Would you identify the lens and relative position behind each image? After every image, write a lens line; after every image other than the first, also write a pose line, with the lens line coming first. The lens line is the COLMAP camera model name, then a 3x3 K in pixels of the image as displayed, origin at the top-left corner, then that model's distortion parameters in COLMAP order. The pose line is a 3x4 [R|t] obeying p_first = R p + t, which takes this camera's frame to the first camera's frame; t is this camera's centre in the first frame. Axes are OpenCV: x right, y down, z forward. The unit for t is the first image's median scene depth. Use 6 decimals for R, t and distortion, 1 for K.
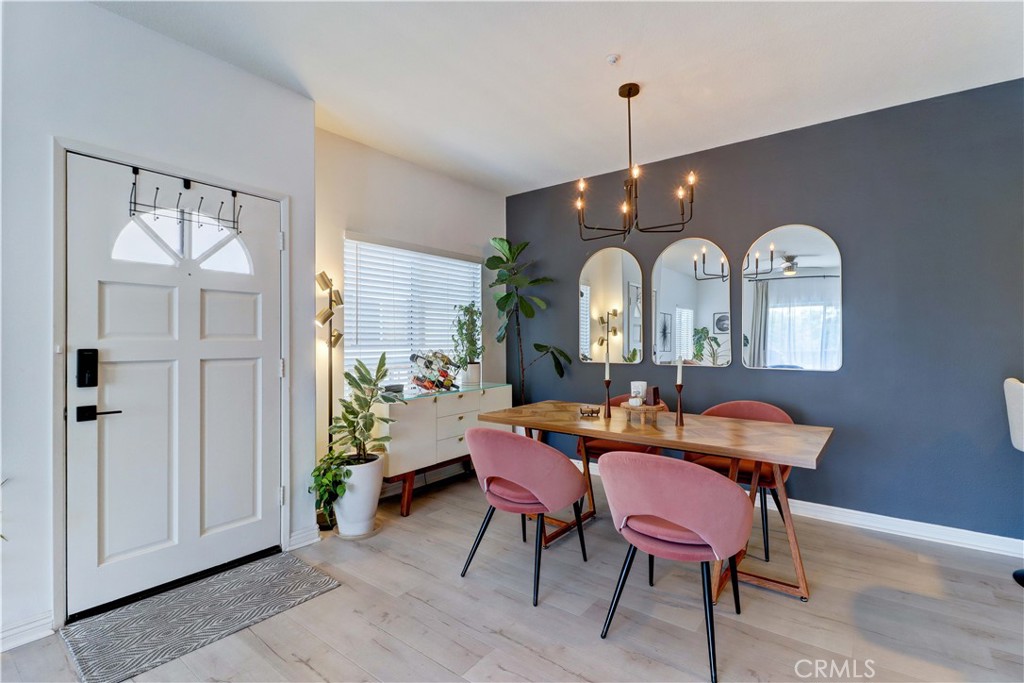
lens RADIAL K [[484.8, 0, 517.8], [0, 484.8, 334.5], [0, 0, 1]] dist [0.016506, -0.005727]
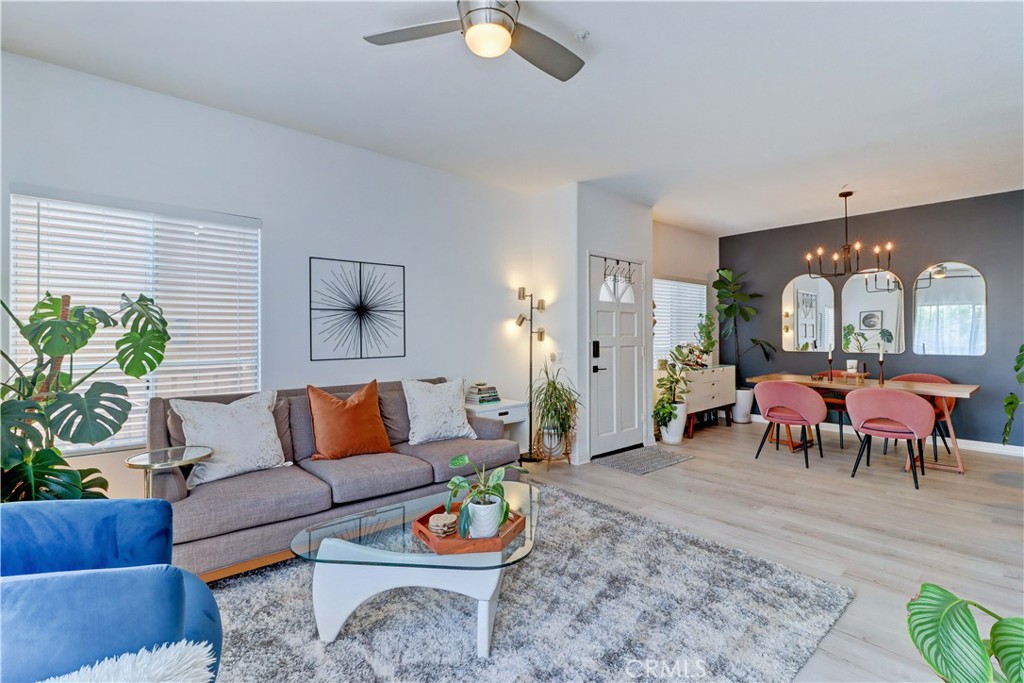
lens RADIAL K [[484.8, 0, 517.8], [0, 484.8, 335.3], [0, 0, 1]] dist [0.016506, -0.005727]
pose [[0.982662, -0.001934, -0.185395, -0.569783], [0.004192, 0.999922, 0.011790, -0.017655], [0.185357, -0.012363, 0.982593, -0.893999]]
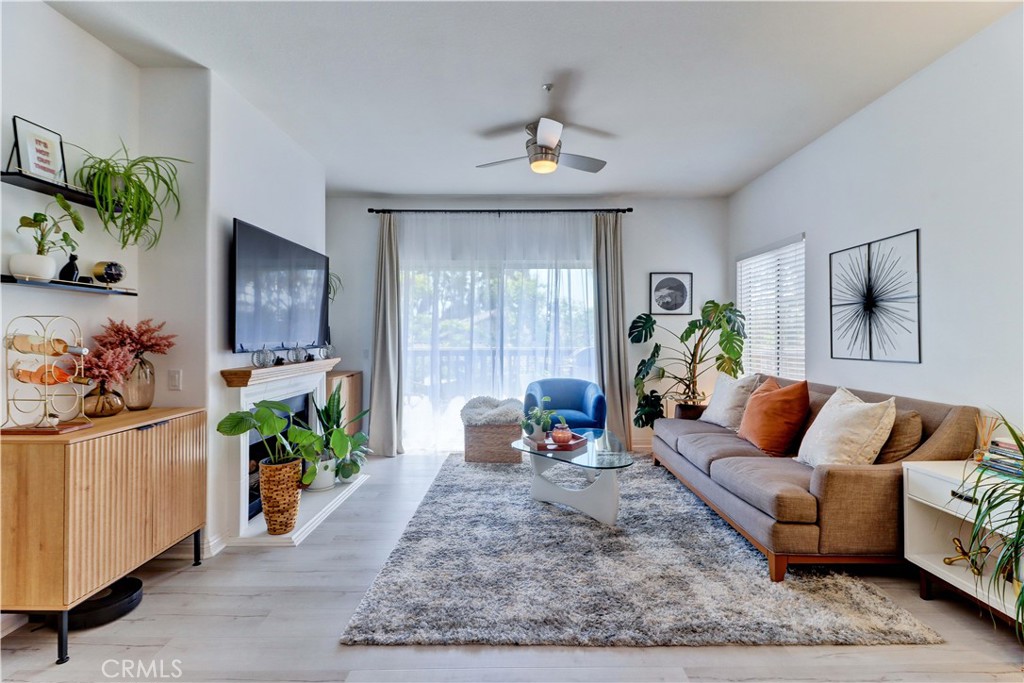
lens RADIAL K [[484.8, 0, 516.0], [0, 484.8, 334.3], [0, 0, 1]] dist [0.016506, -0.005727]
pose [[-0.792743, -0.010518, -0.609465, 0.014864], [-0.003846, 0.999918, -0.012254, 0.014316], [0.609543, -0.007371, -0.792718, 0.617784]]
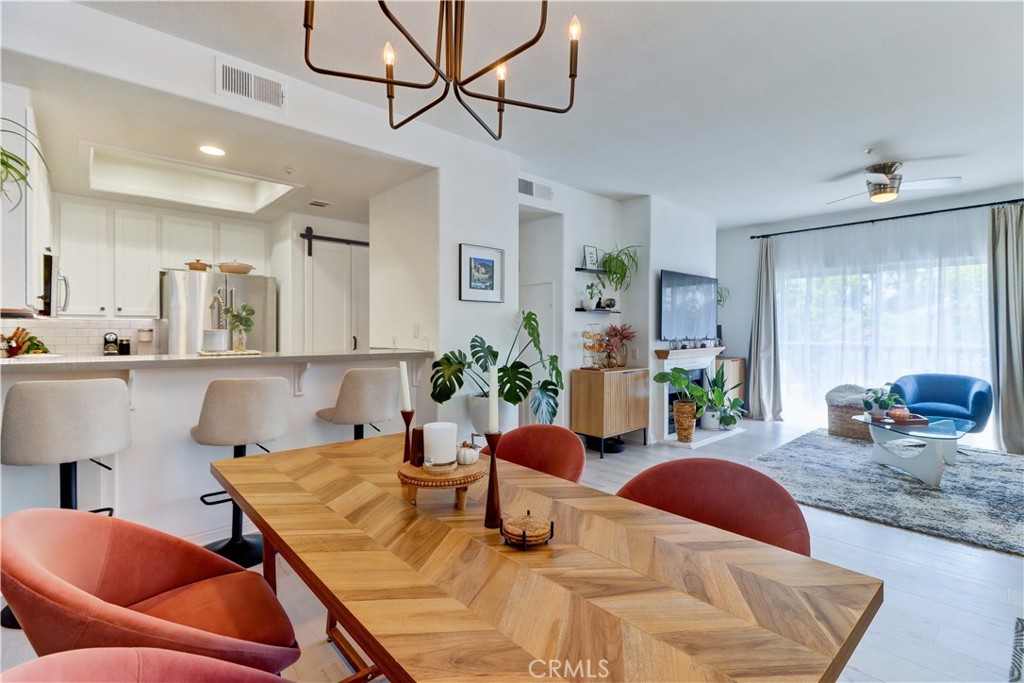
lens RADIAL K [[464.9, 0, 513.9], [0, 464.9, 333.1], [0, 0, 1]] dist [-0.022384, -0.000533]
pose [[-0.985619, -0.011055, 0.168620, 0.113904], [-0.010626, 0.999938, 0.003445, 0.011793], [-0.168648, 0.001603, -0.985675, 1.274513]]
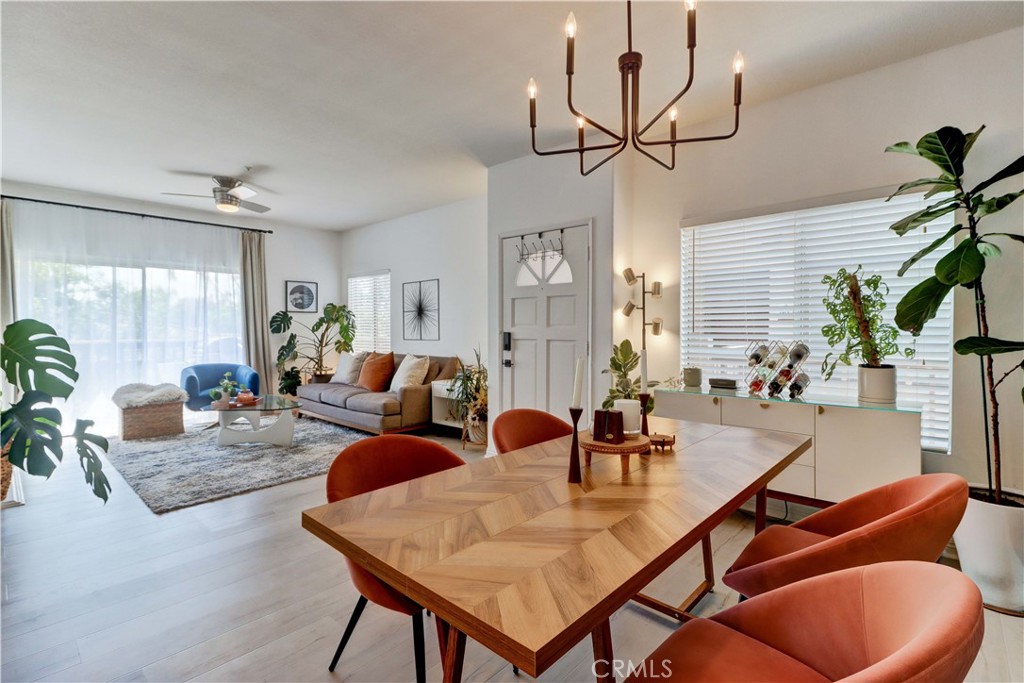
lens RADIAL K [[484.8, 0, 518.2], [0, 484.8, 334.3], [0, 0, 1]] dist [0.016506, -0.005727]
pose [[-0.096256, 0.007802, -0.995326, 0.797914], [0.005977, 0.999956, 0.007260, 0.016883], [0.995339, -0.005250, -0.096298, 0.865188]]
